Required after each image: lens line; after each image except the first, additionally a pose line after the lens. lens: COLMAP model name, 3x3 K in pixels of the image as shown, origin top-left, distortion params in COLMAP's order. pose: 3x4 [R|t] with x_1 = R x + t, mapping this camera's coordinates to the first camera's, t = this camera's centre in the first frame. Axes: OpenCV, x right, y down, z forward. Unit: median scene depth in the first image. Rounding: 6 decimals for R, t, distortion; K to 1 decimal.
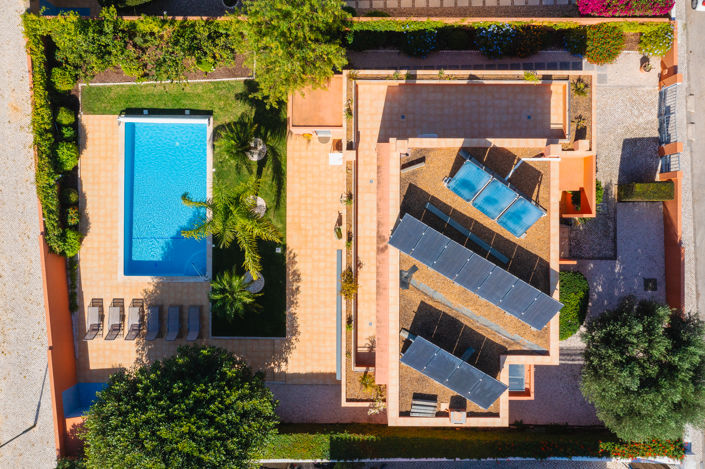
lens RADIAL K [[572.3, 0, 351.6], [0, 572.3, 197.1], [0, 0, 1]] dist [0.038239, -0.005151]
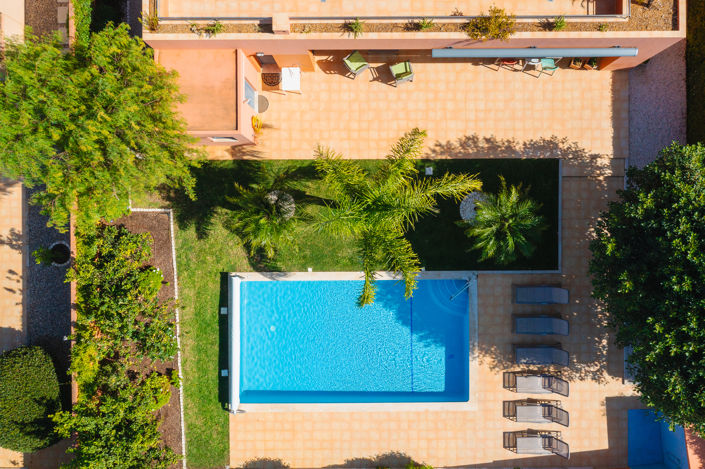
lens RADIAL K [[549.5, 0, 354.7], [0, 549.5, 232.2], [0, 0, 1]] dist [0.003823, 0.003616]
pose [[-0.008799, -0.999941, 0.006343, -0.202836], [0.999901, -0.008729, 0.011025, -0.001973], [-0.010969, 0.006439, 0.999919, 0.363534]]
